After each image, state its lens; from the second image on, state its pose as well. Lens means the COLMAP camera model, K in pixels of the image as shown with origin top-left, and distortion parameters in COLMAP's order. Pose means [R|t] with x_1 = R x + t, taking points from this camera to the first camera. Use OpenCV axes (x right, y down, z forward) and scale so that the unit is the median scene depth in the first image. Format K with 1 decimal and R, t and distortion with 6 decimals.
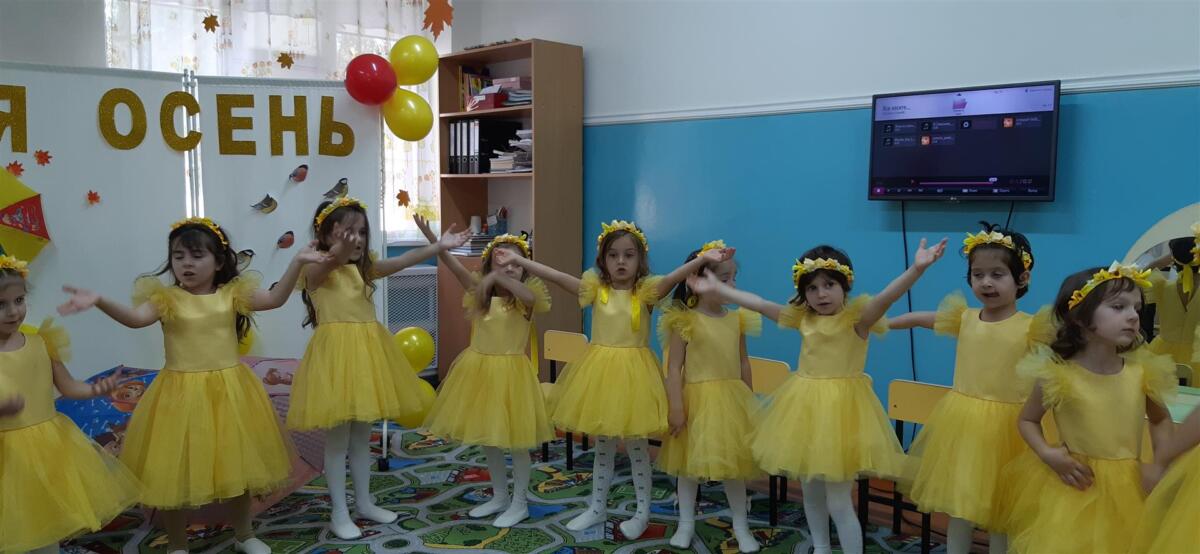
lens RADIAL K [[917.2, 0, 604.1], [0, 917.2, 284.8], [0, 0, 1]] dist [0.054636, -0.127148]
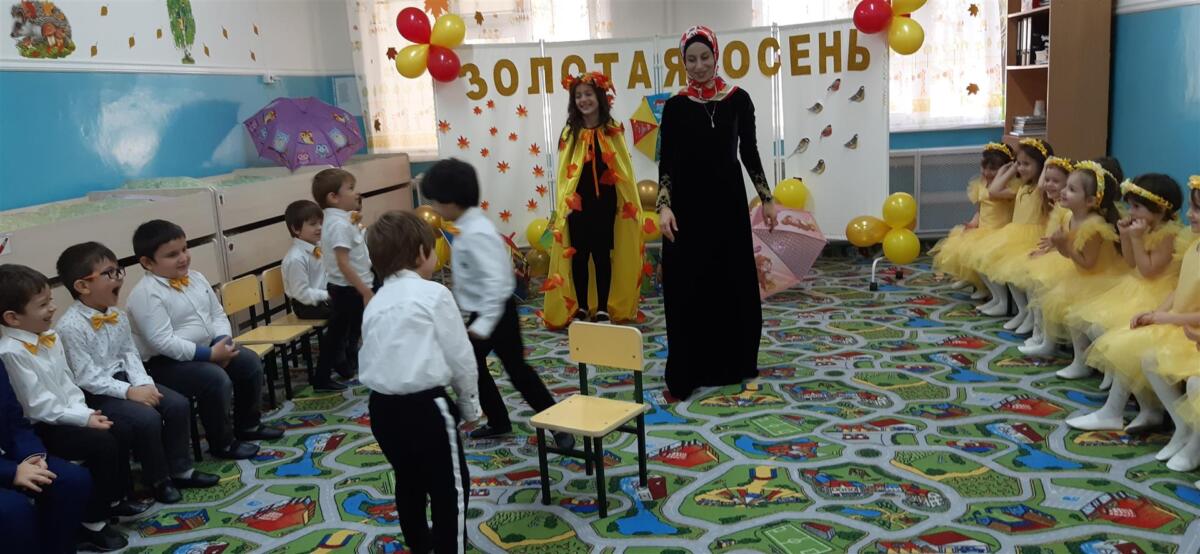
lens RADIAL K [[917.2, 0, 596.6], [0, 917.2, 276.2], [0, 0, 1]] dist [0.054636, -0.127148]
pose [[0.609770, 0.108287, -0.785146, 0.627023], [-0.001357, 0.990764, 0.135592, -0.017485], [0.792577, -0.081615, 0.604285, -0.216819]]
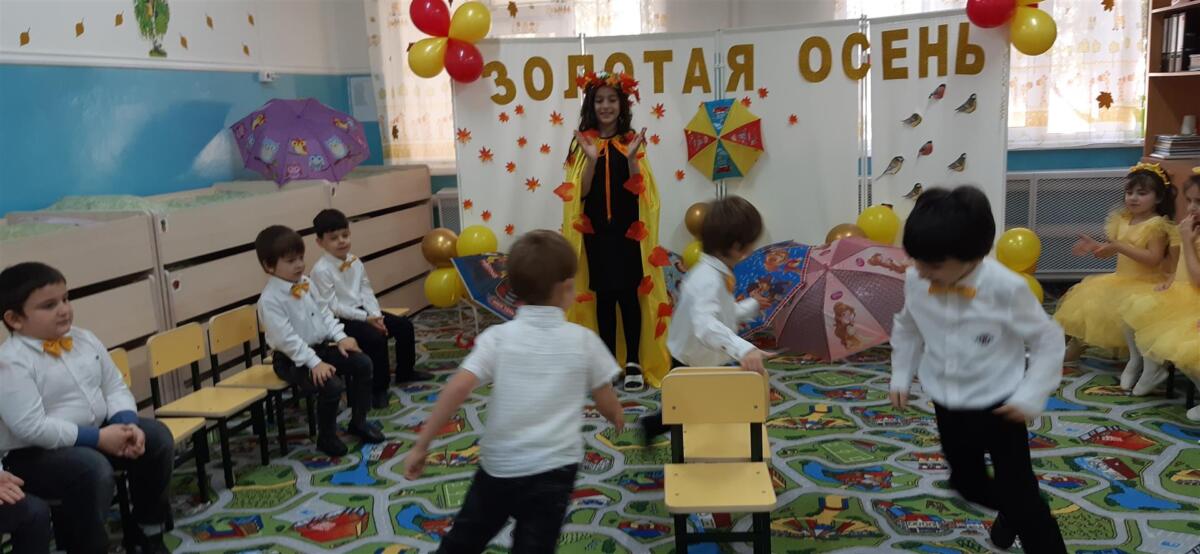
lens RADIAL K [[917.2, 0, 609.9], [0, 917.2, 282.5], [0, 0, 1]] dist [0.054636, -0.127148]
pose [[0.556205, 0.123216, -0.821860, 0.443202], [-0.016973, 0.990426, 0.137001, -0.033047], [0.830872, -0.062251, 0.552970, -0.026124]]
